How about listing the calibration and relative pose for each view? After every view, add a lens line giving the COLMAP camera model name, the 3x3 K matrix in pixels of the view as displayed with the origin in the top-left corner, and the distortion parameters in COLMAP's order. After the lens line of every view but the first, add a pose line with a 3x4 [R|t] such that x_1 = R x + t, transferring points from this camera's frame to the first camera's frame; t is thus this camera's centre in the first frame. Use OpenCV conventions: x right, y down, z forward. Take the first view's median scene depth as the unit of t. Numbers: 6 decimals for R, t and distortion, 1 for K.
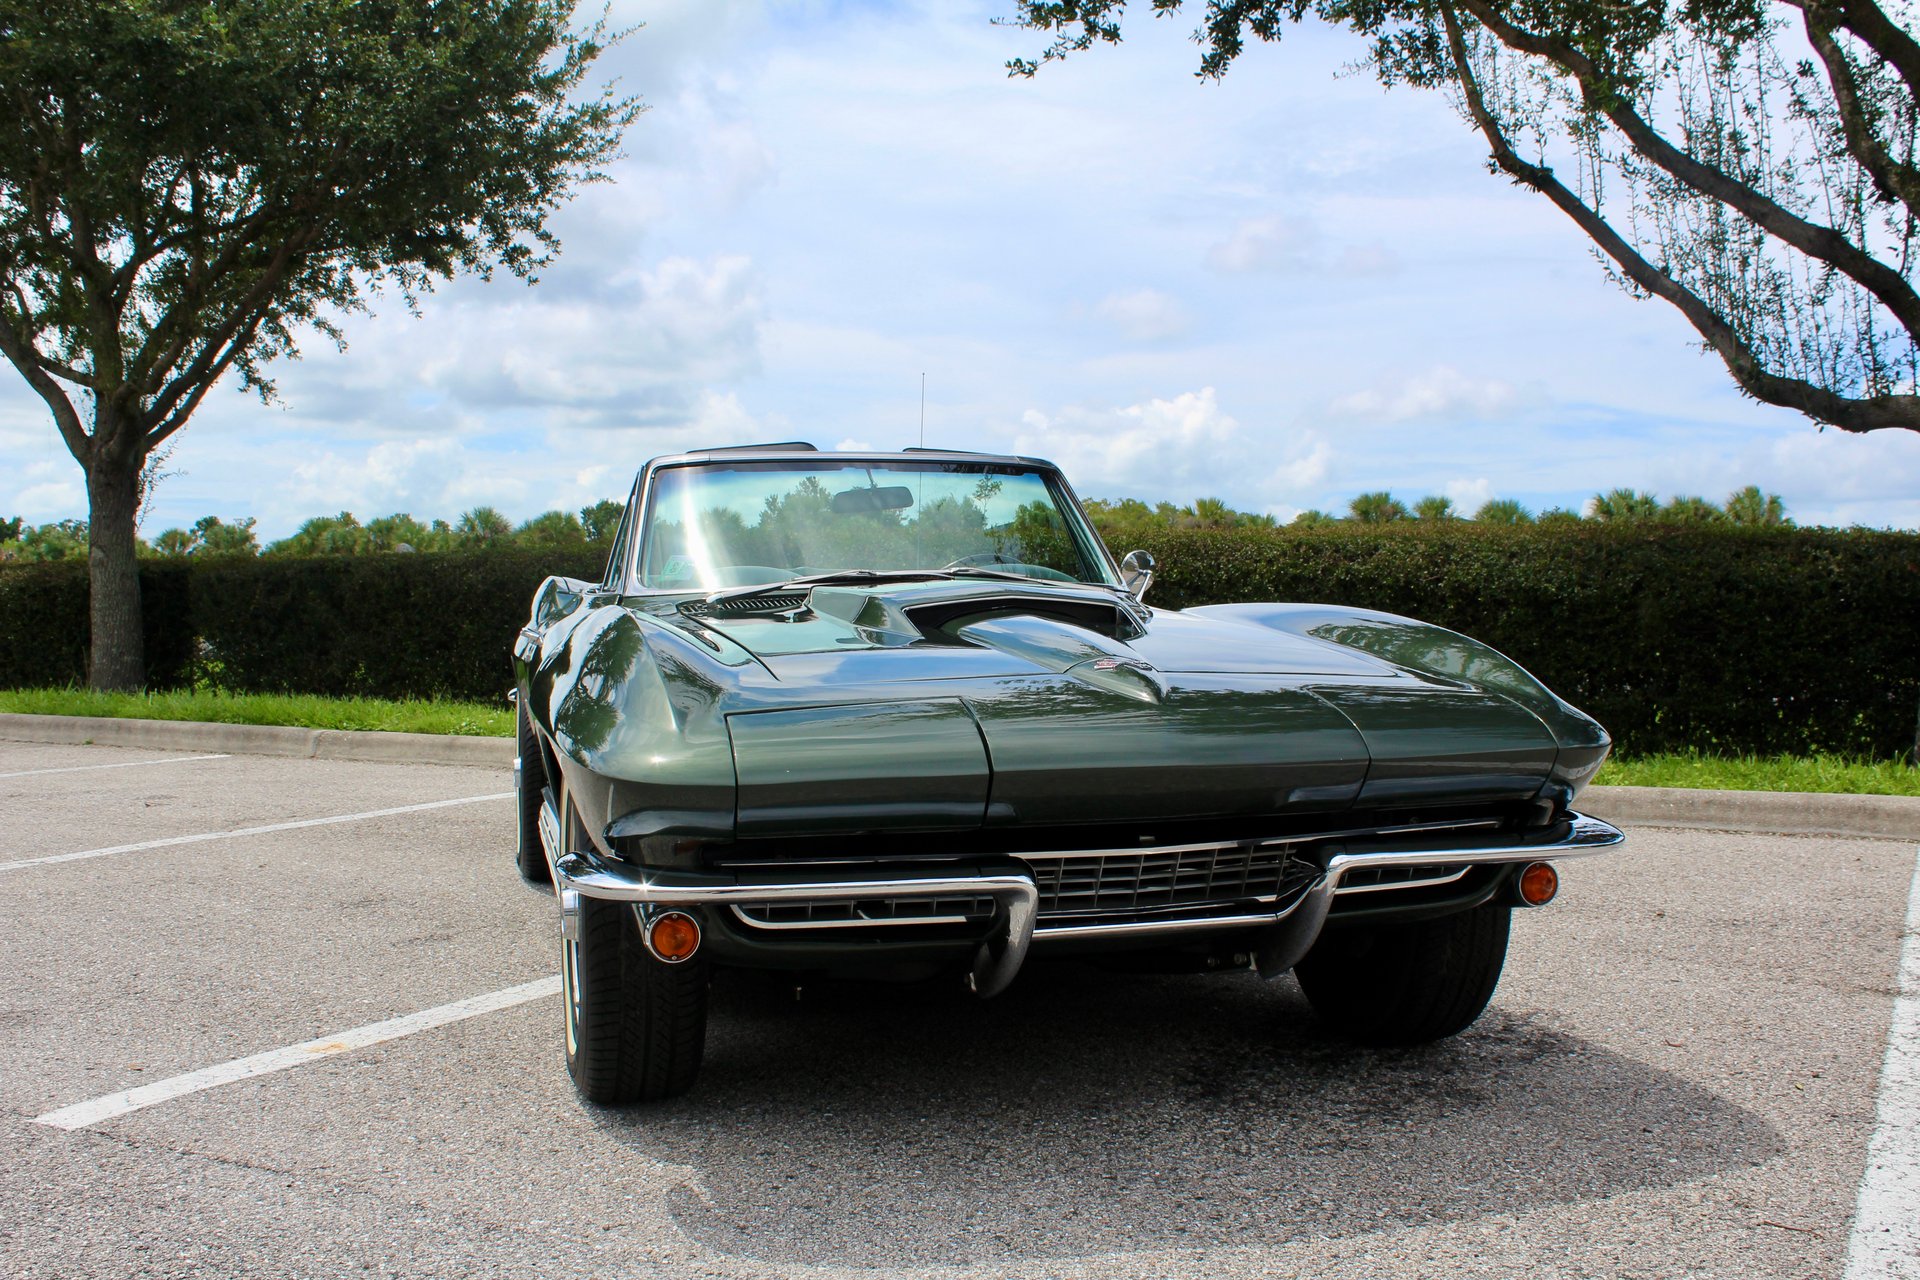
lens RADIAL K [[1857.7, 0, 960.5], [0, 1857.7, 673.0], [0, 0, 1]] dist [-0.098040, 0.000000]
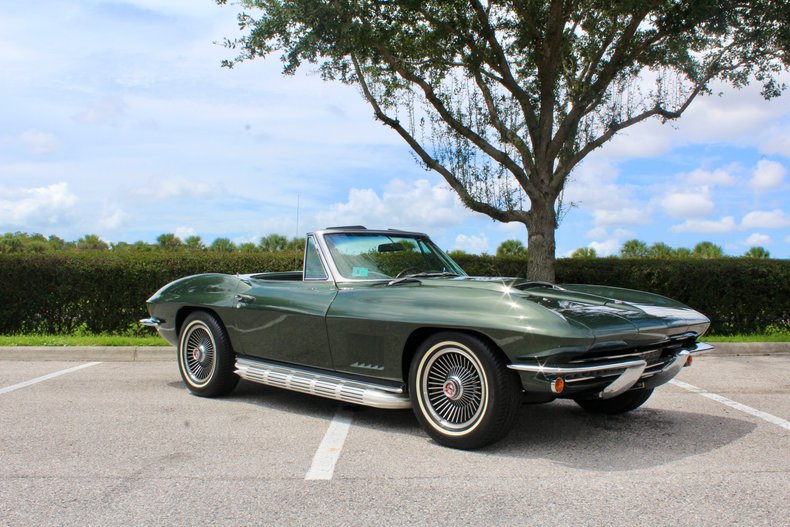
lens RADIAL K [[819.9, 0, 397.3], [0, 819.9, 285.5], [0, 0, 1]] dist [-0.083447, 0.000000]
pose [[0.864680, -0.003880, 0.502308, -0.285838], [0.020621, 0.999401, -0.027778, -0.000573], [-0.501900, 0.034377, 0.864242, -0.032534]]
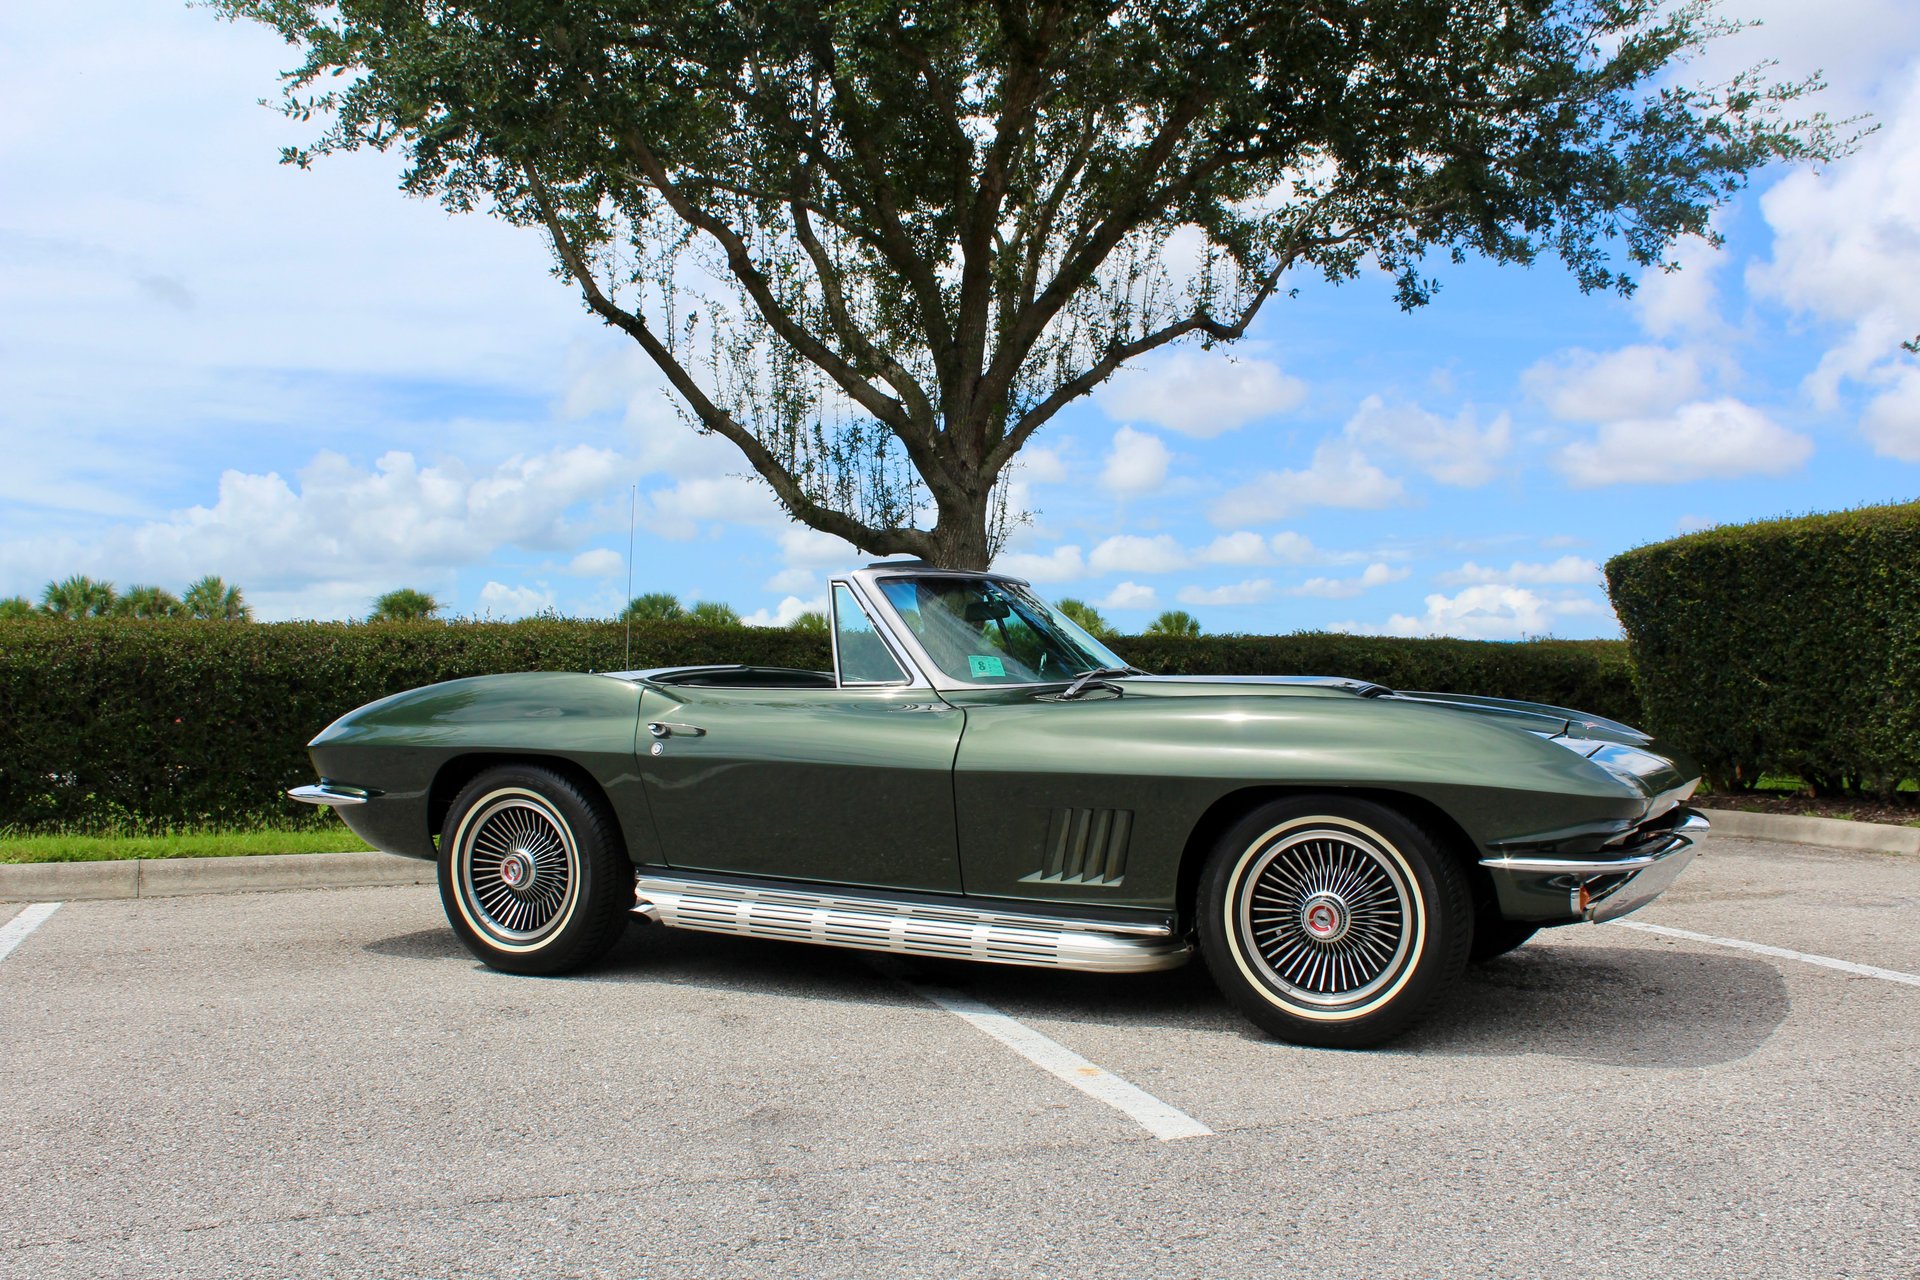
lens RADIAL K [[1857.7, 0, 969.5], [0, 1857.7, 691.5], [0, 0, 1]] dist [-0.098040, 0.000000]
pose [[0.657247, -0.009135, 0.753620, -0.426563], [0.038465, 0.999030, -0.021436, -0.005833], [-0.752693, 0.043077, 0.656960, 0.085906]]
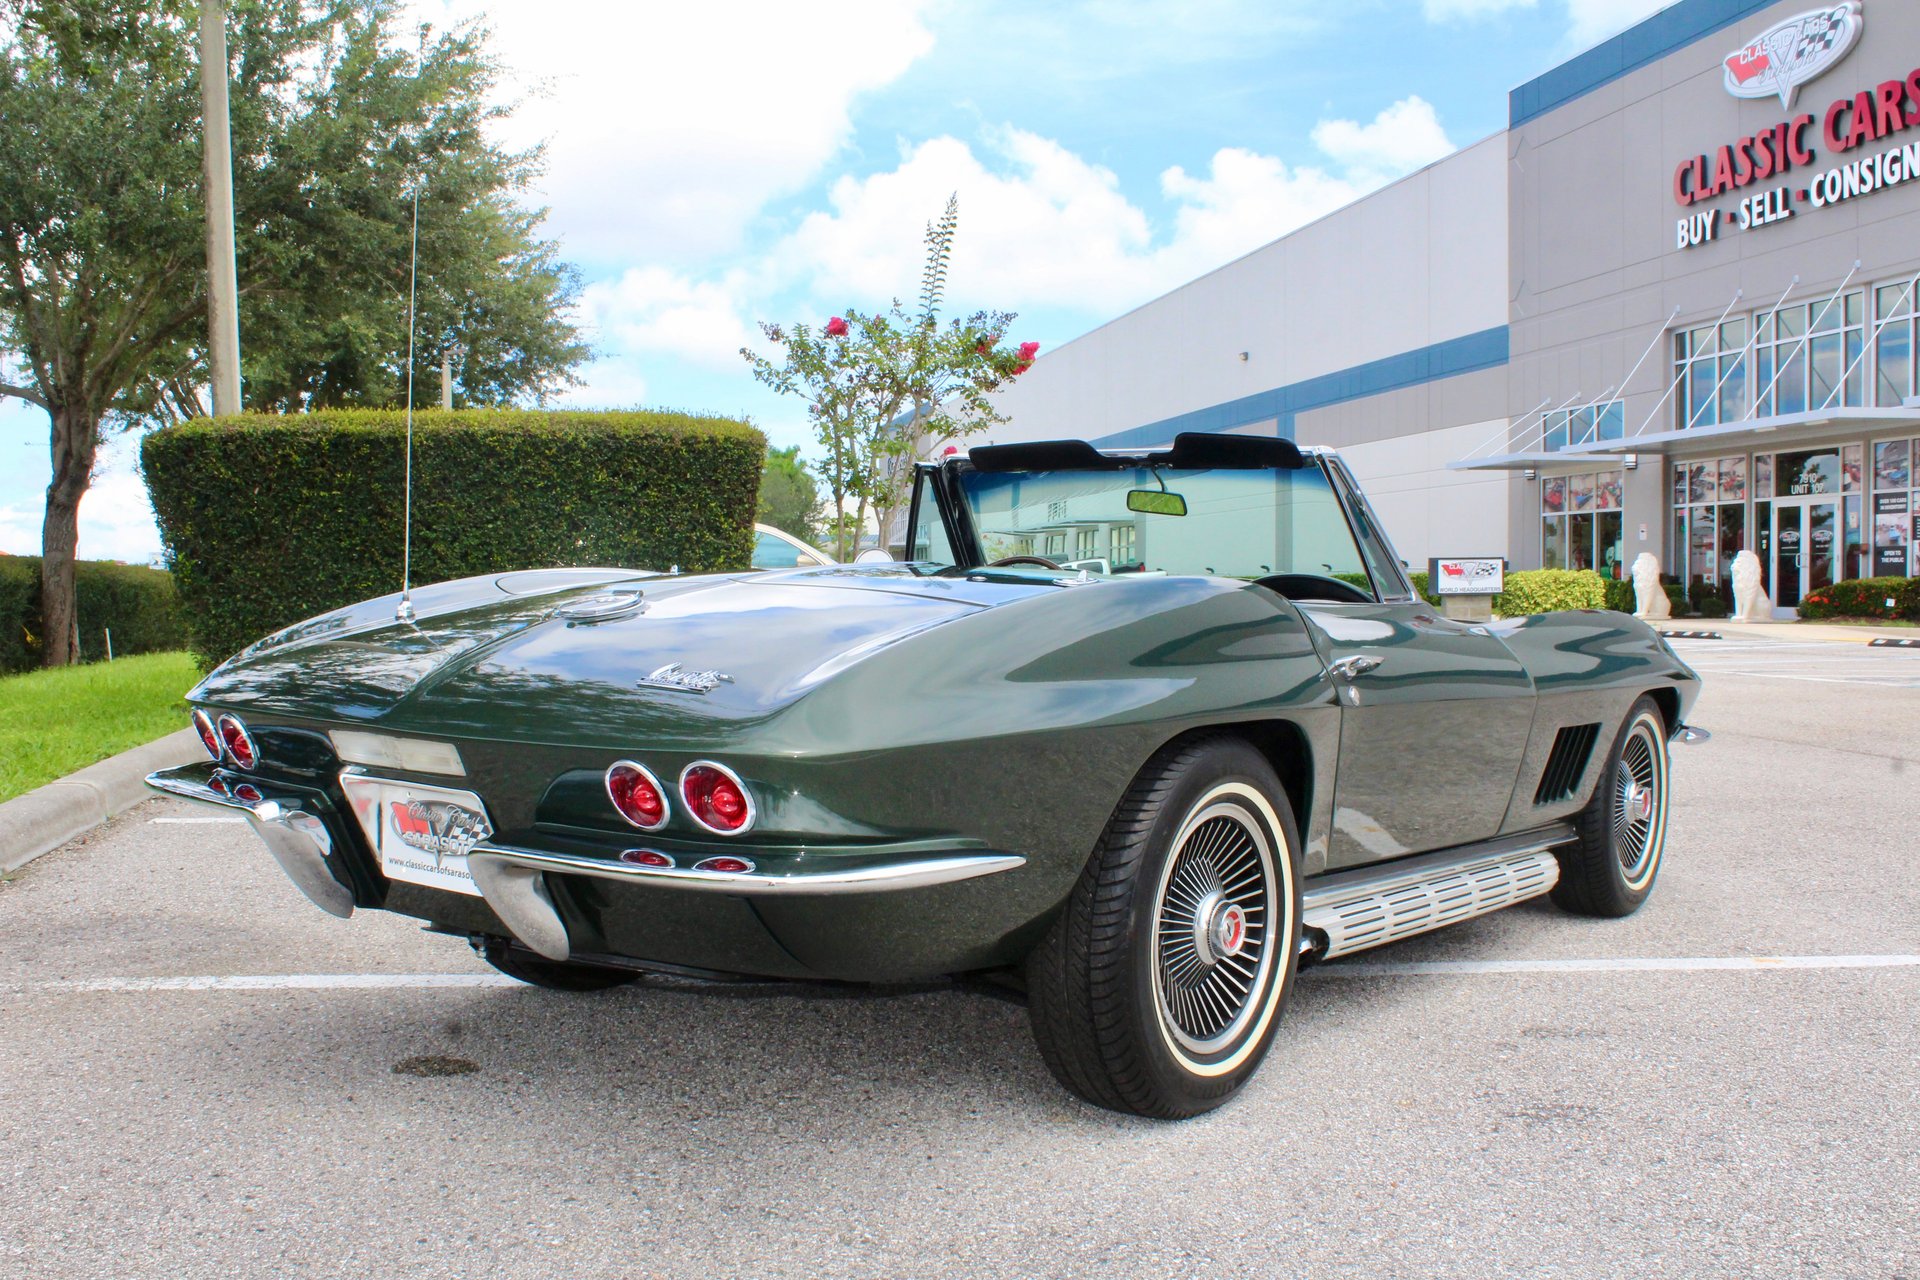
lens RADIAL K [[1857.7, 0, 951.1], [0, 1857.7, 644.1], [0, 0, 1]] dist [-0.098040, 0.000000]
pose [[-0.615145, -0.036435, 0.787572, -0.323334], [0.023688, 0.997626, 0.064655, -0.036286], [-0.788058, 0.058429, -0.612822, 0.726144]]
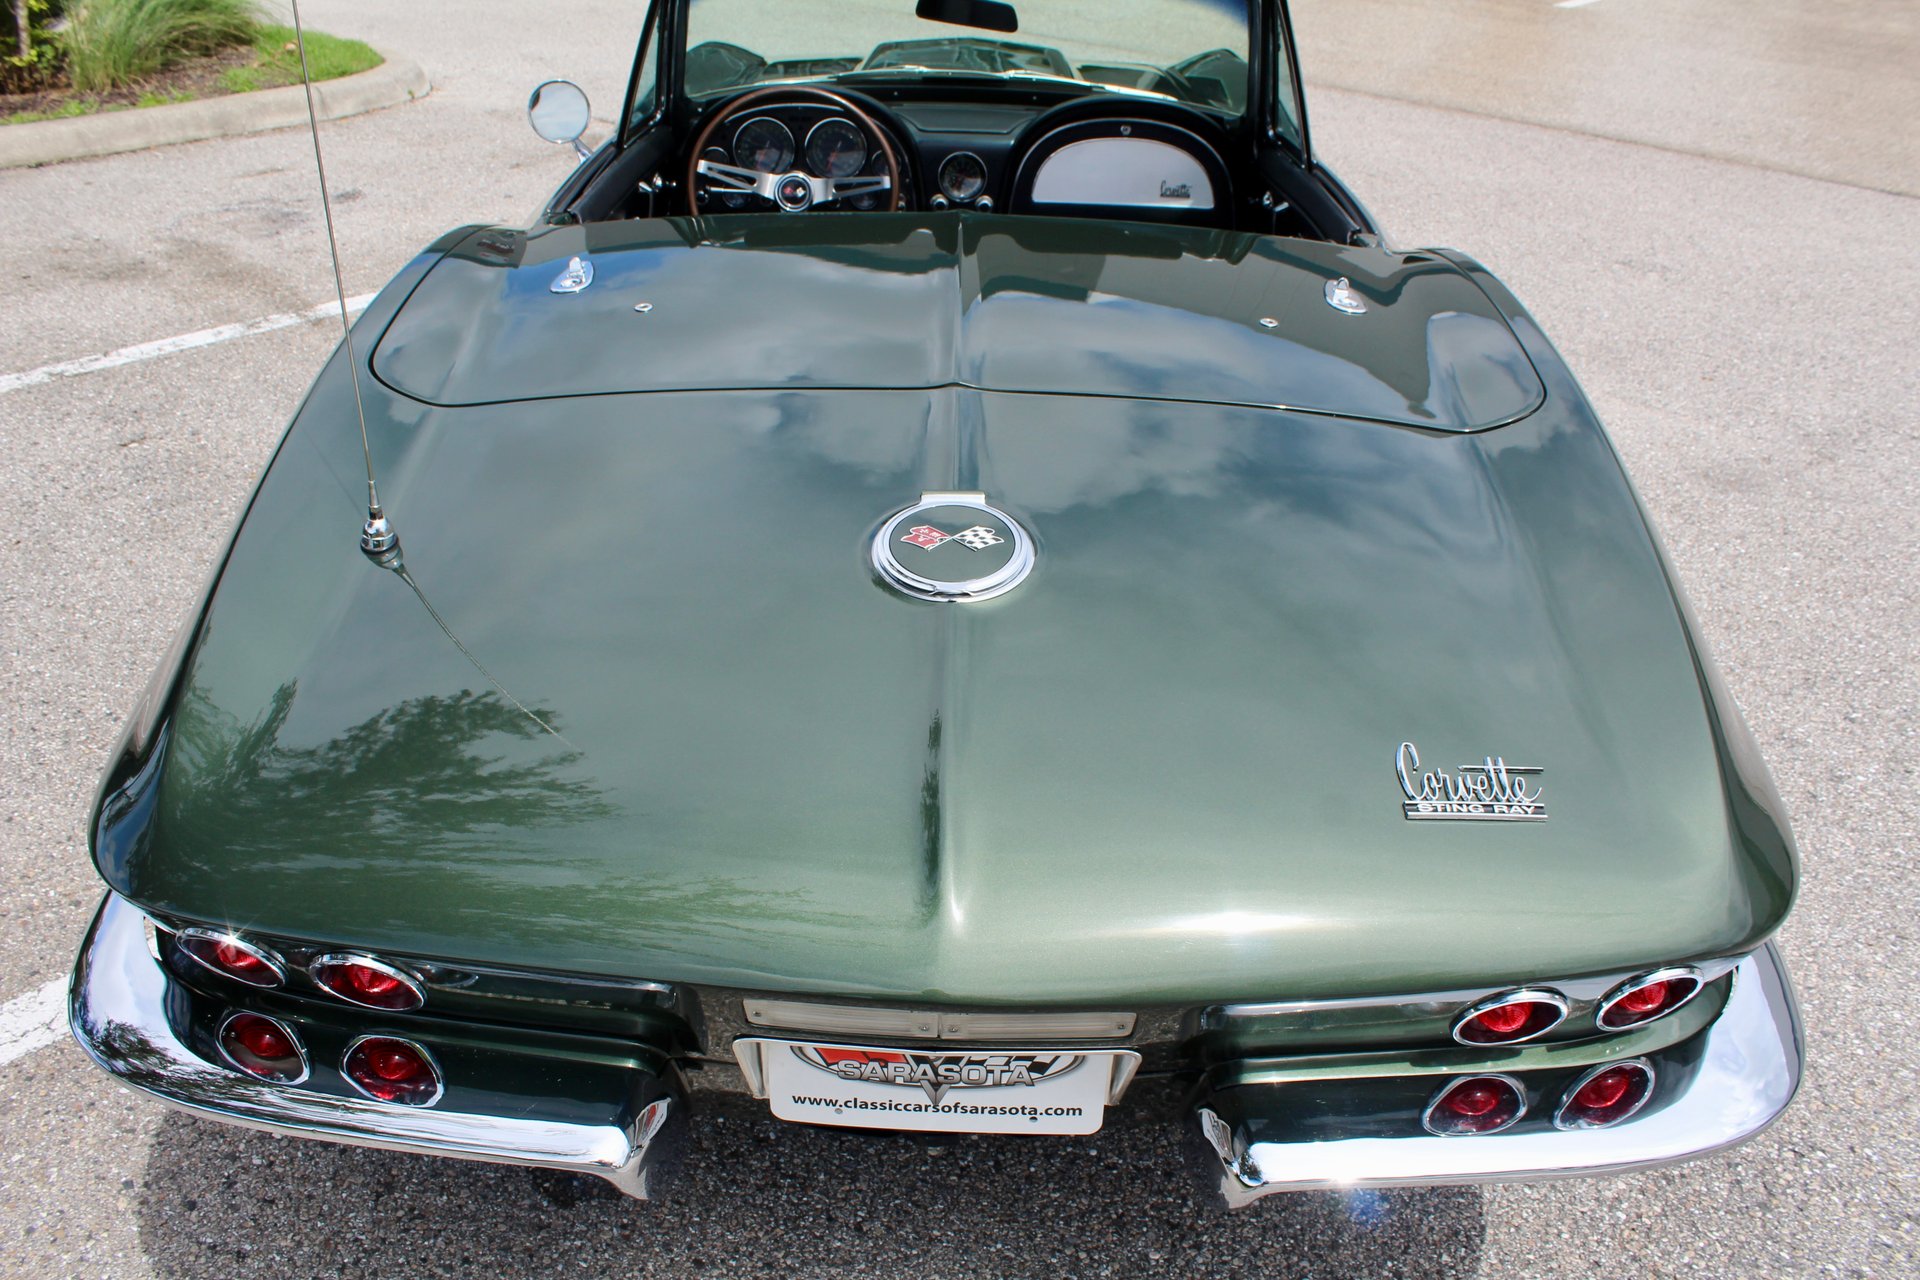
lens RADIAL K [[1598.0, 0, 959.3], [0, 1598.0, 651.4], [0, 0, 1]] dist [-0.165951, 0.141838]
pose [[-0.958434, -0.159510, 0.236560, -0.103747], [-0.008653, 0.844991, 0.534711, -0.091399], [-0.285183, 0.510438, -0.811248, 0.712525]]
